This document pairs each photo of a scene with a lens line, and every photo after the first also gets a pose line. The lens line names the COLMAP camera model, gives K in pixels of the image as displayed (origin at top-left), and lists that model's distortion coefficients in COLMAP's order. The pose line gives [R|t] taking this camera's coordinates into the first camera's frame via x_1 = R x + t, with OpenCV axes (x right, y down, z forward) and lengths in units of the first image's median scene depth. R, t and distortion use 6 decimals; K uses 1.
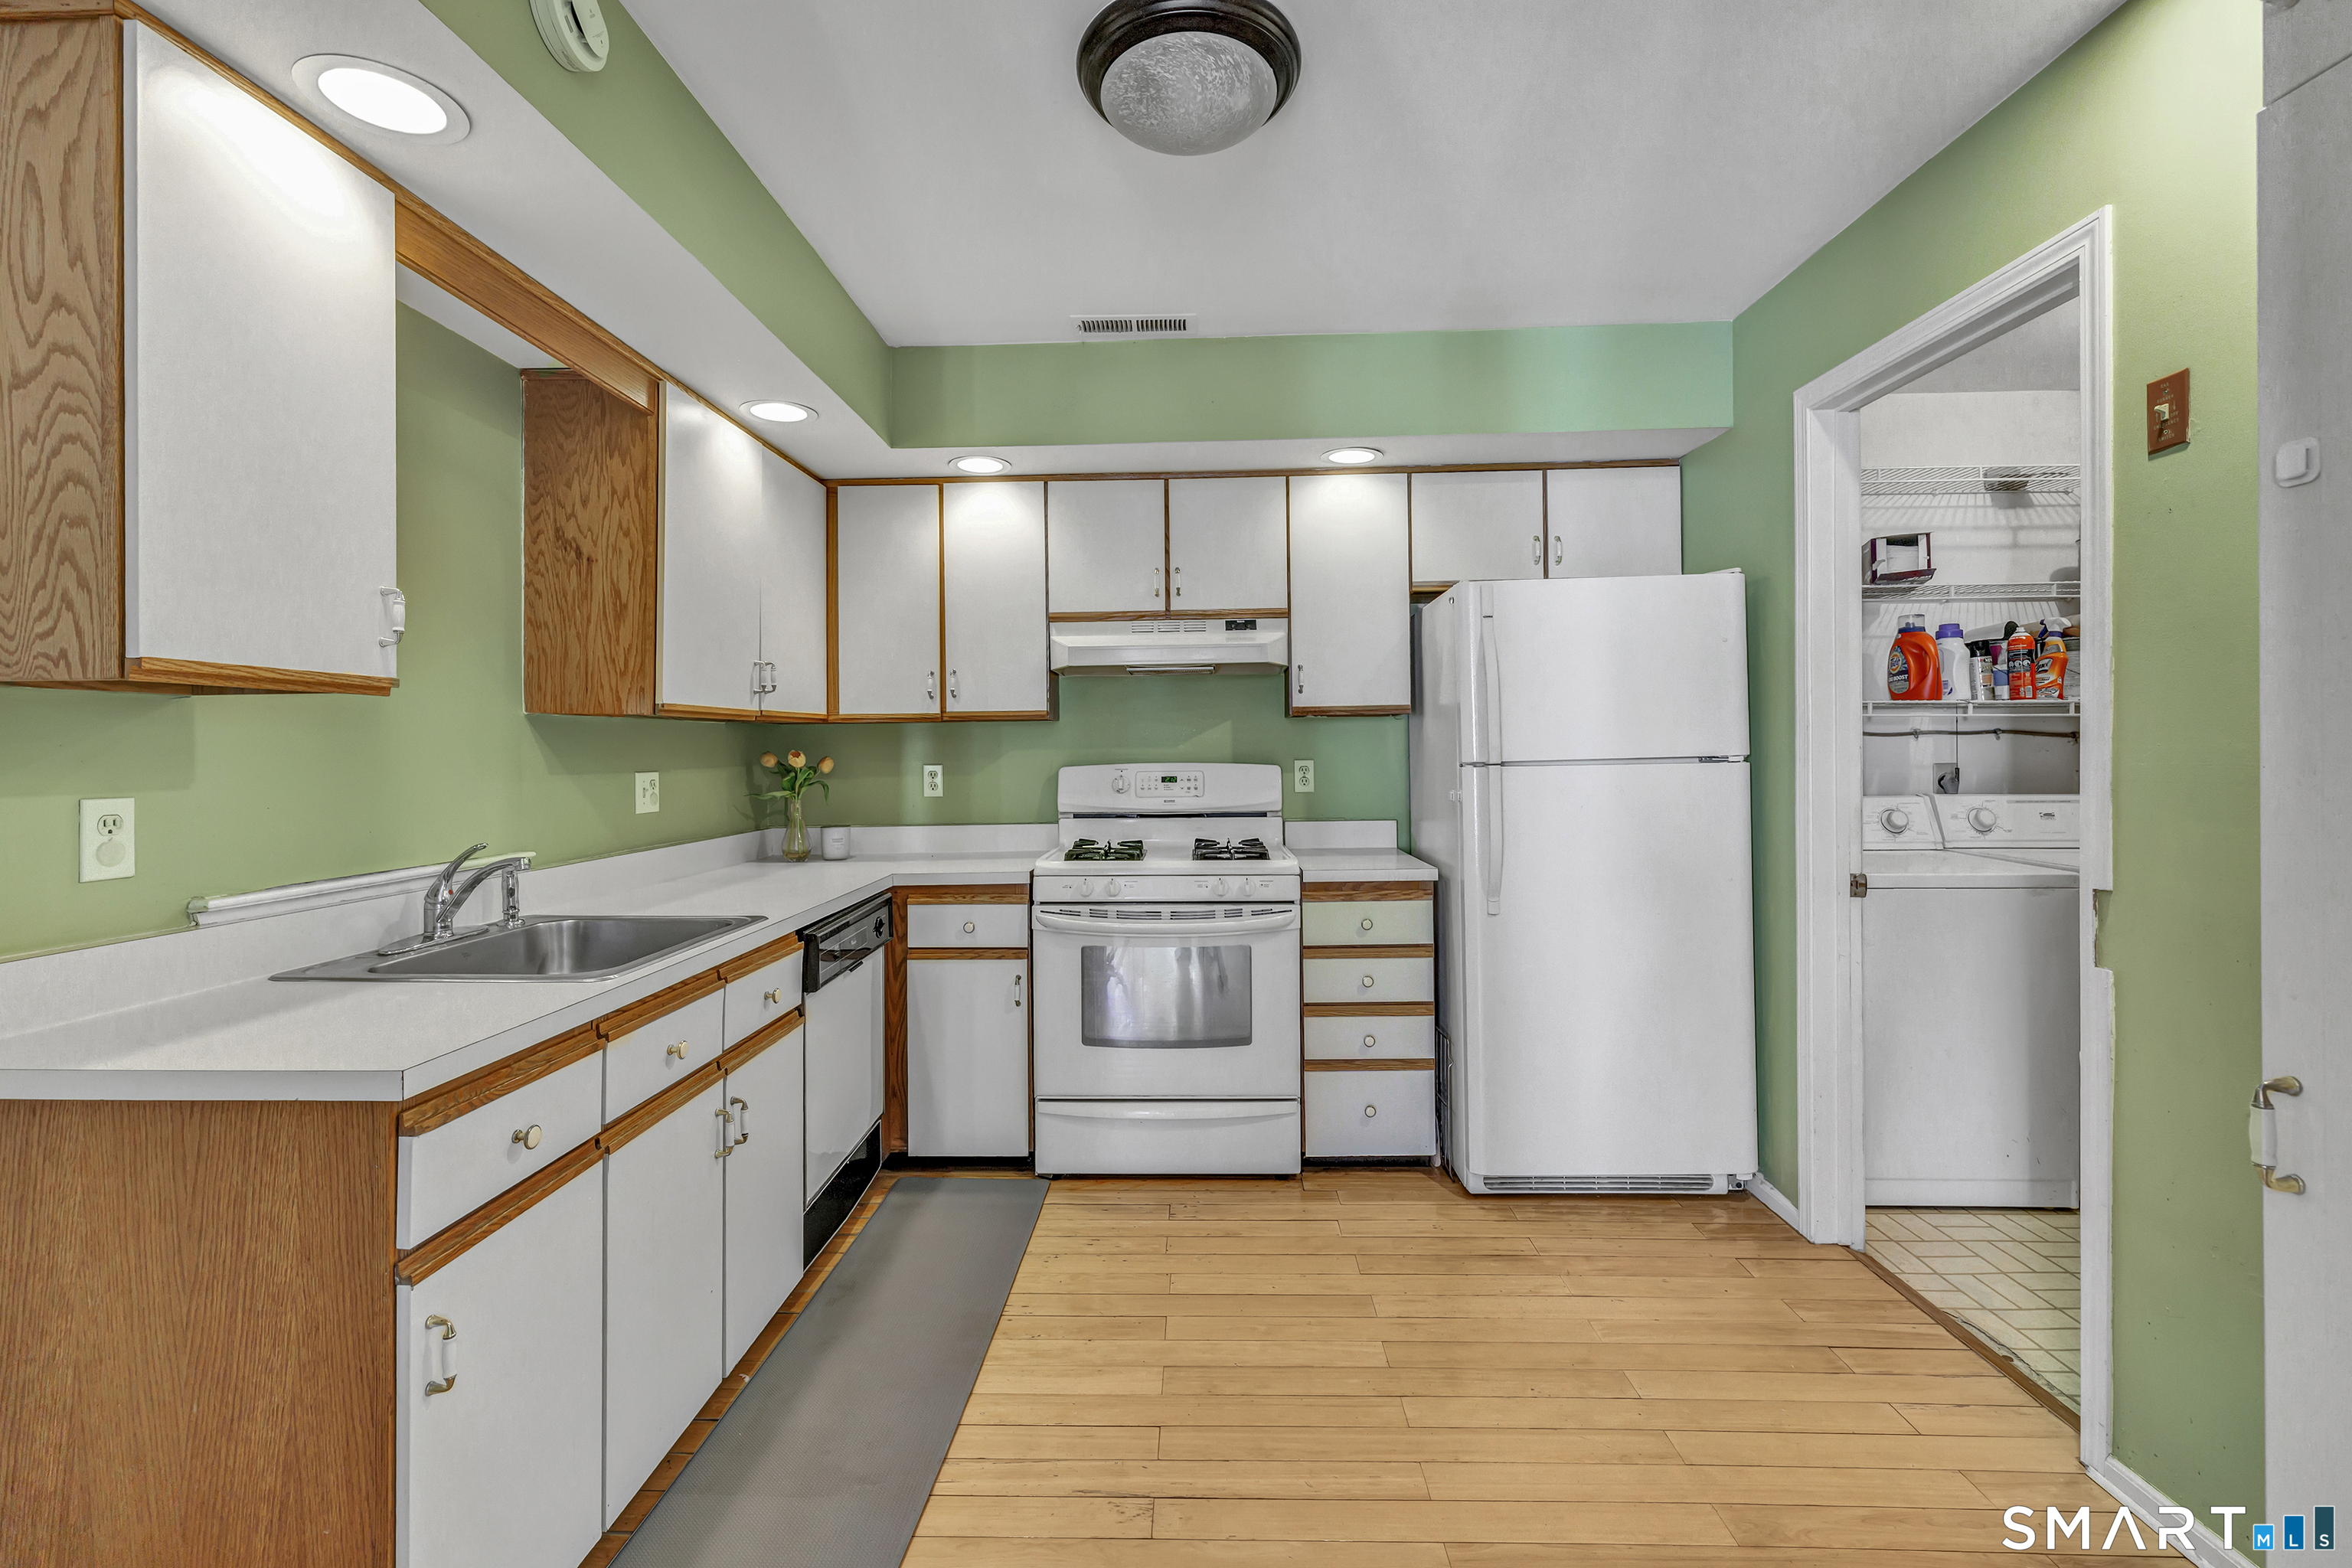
lens RADIAL K [[1049.9, 0, 1162.9], [0, 1049.9, 755.2], [0, 0, 1]] dist [0.004304, 0.001232]
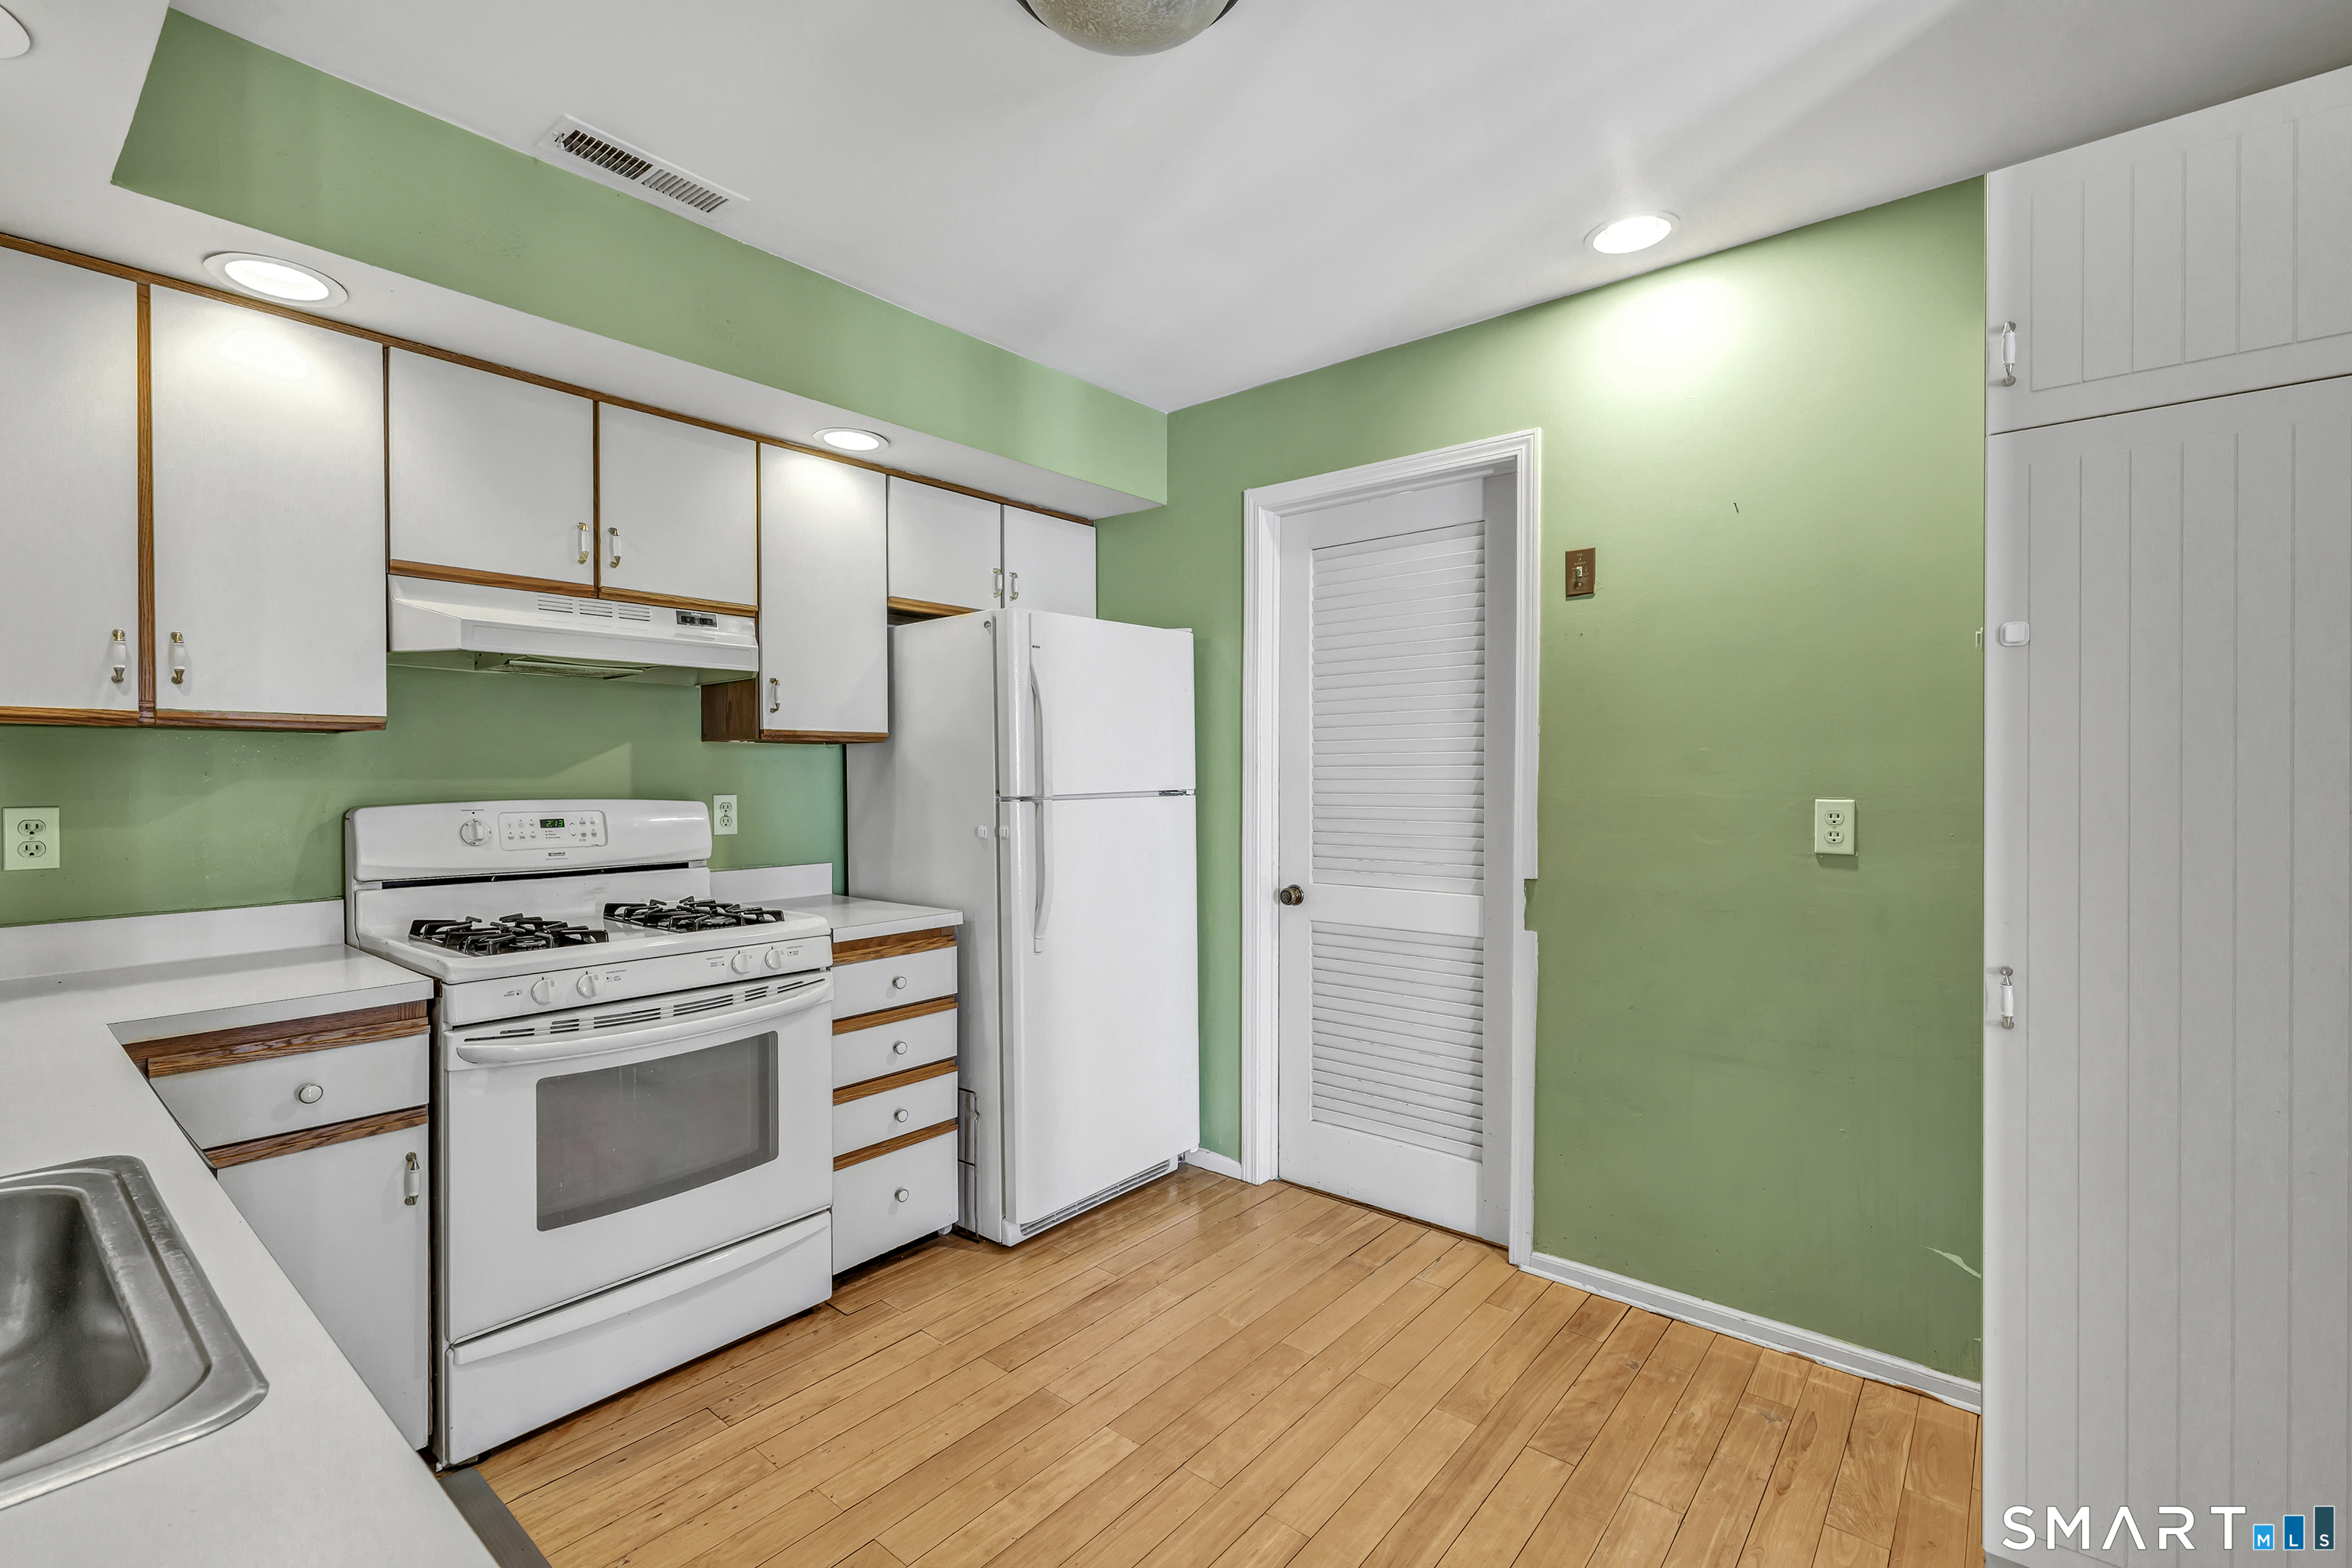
lens RADIAL K [[1049.9, 0, 1175.7], [0, 1049.9, 785.0], [0, 0, 1]] dist [0.004304, 0.001232]
pose [[0.606618, 0.003053, 0.794988, -0.361232], [-0.000594, 0.999994, -0.003387, -0.000726], [-0.794993, 0.001582, 0.606616, 0.288215]]
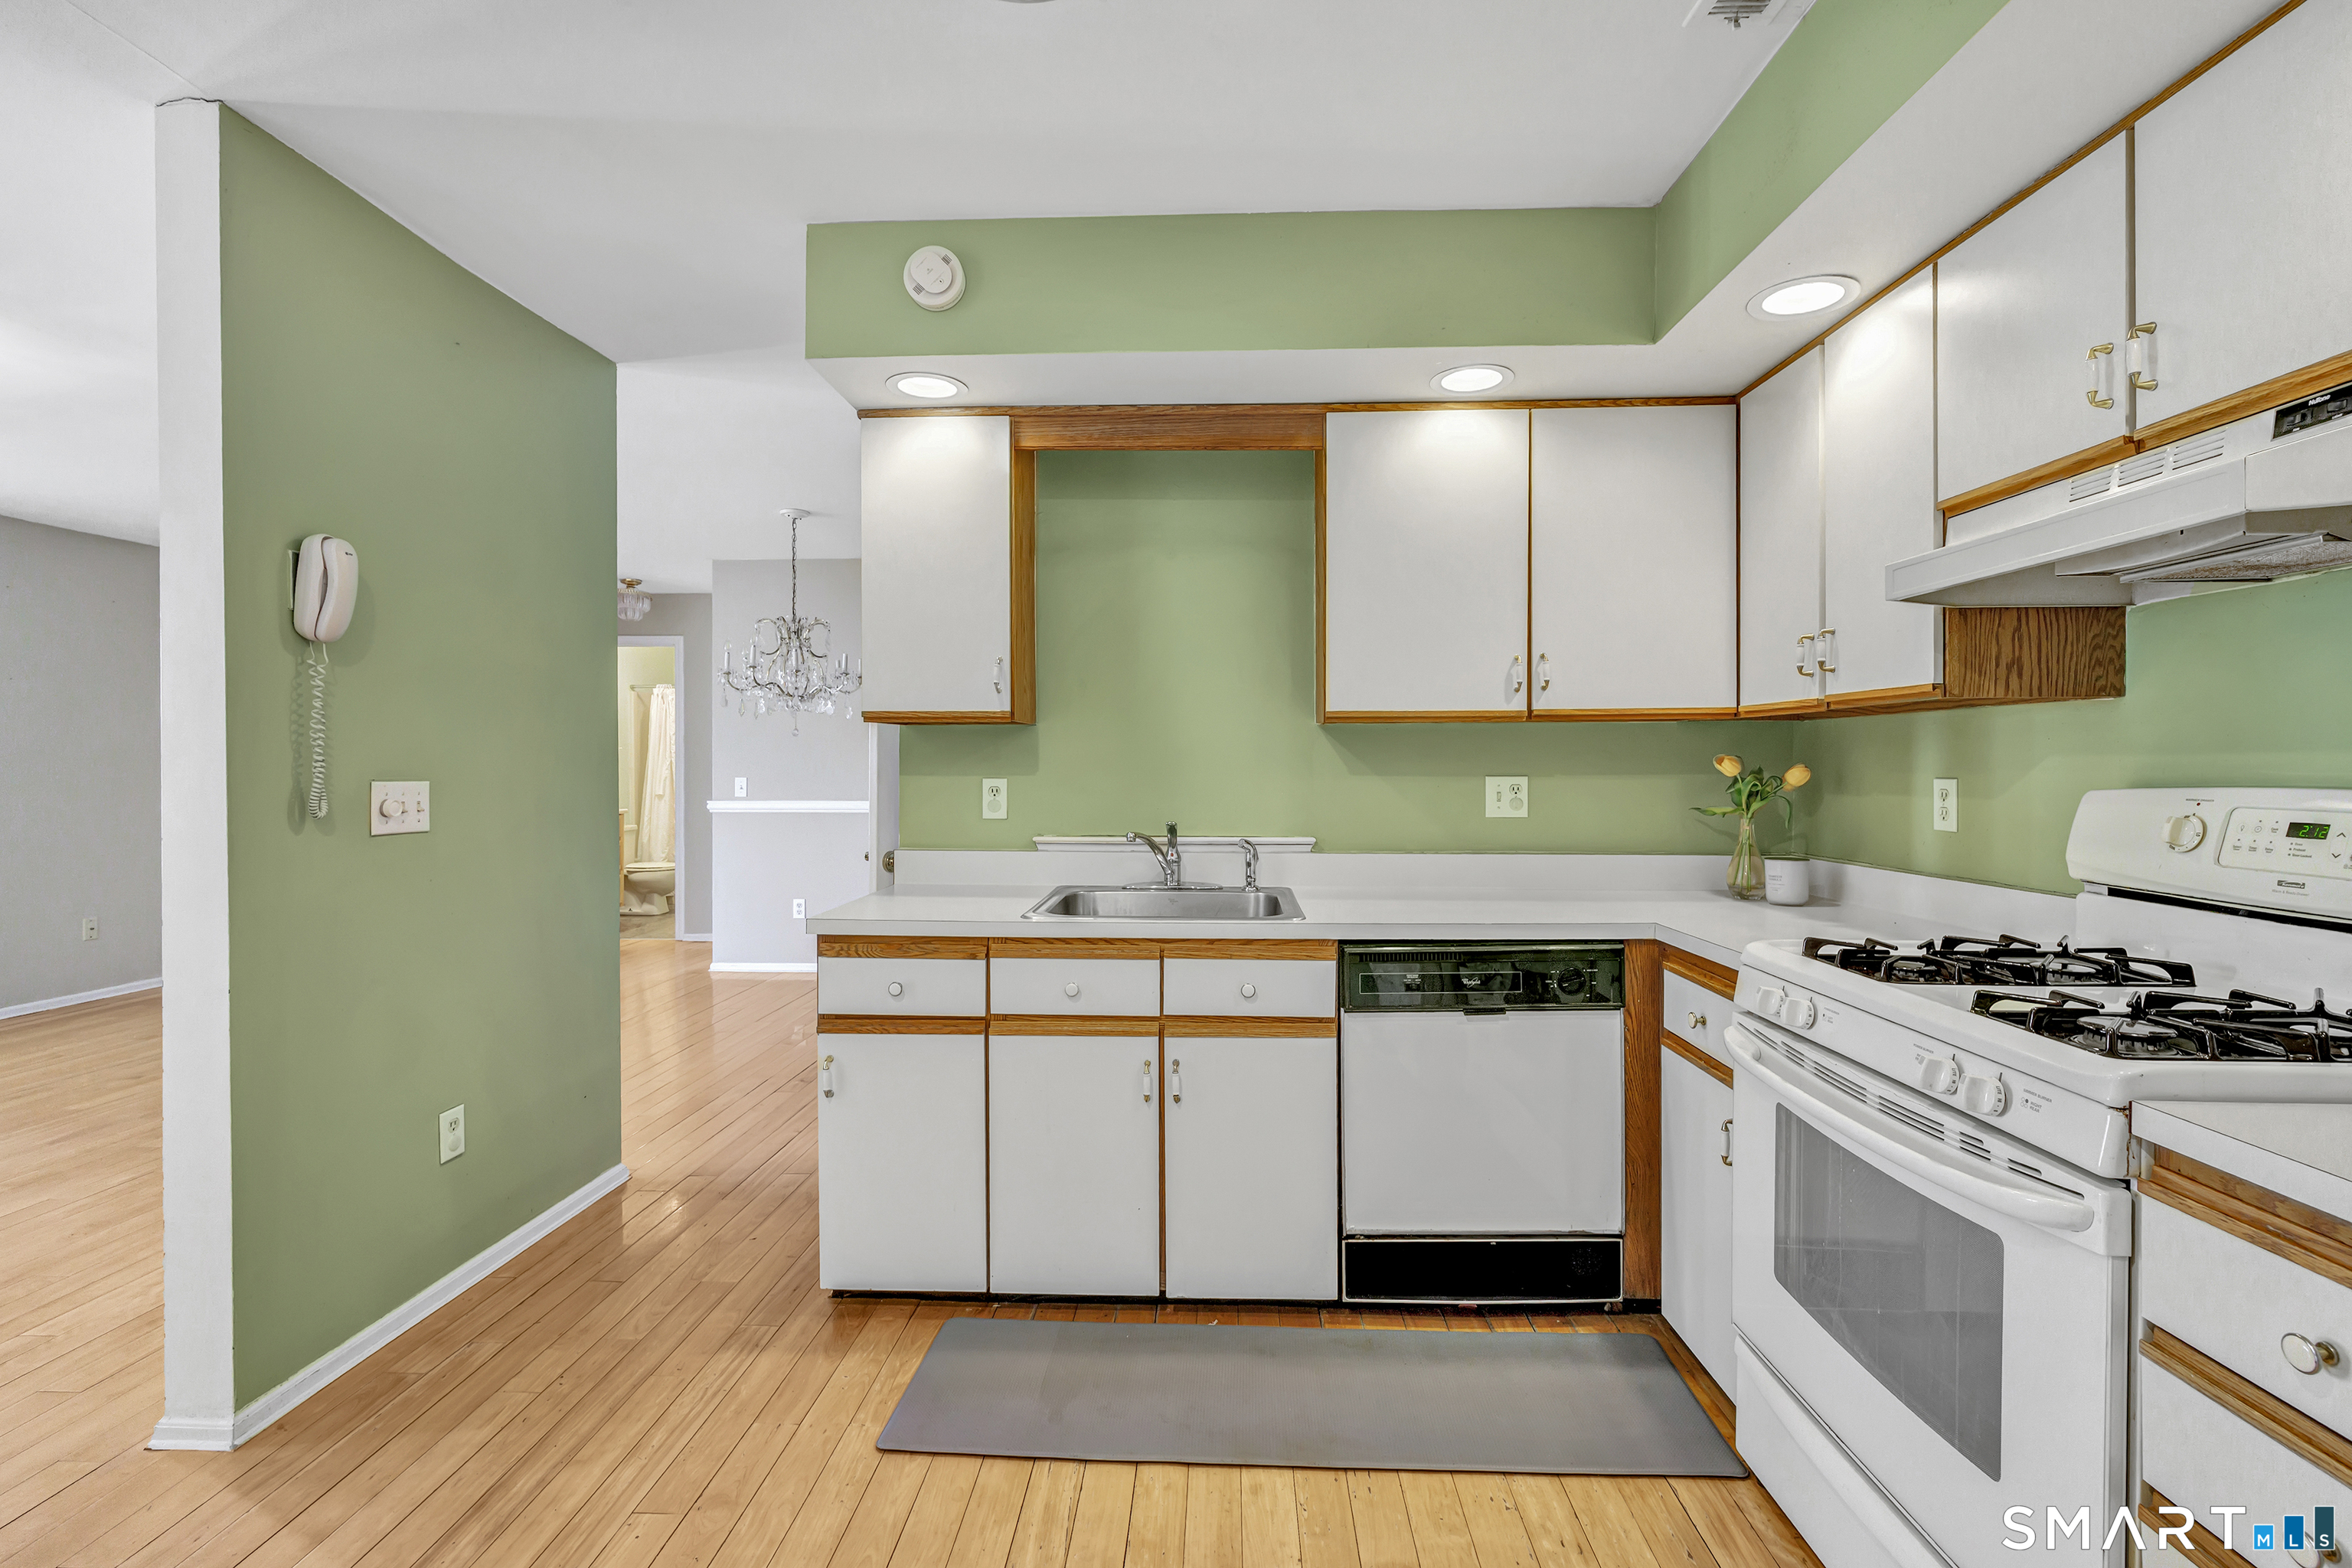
lens RADIAL K [[1049.9, 0, 1190.1], [0, 1049.9, 763.1], [0, 0, 1]] dist [0.004304, 0.001232]
pose [[-0.000329, 0.010836, -0.999941, 0.489041], [-0.005715, 0.999925, 0.010838, -0.005507], [0.999984, 0.005719, -0.000268, 0.689938]]
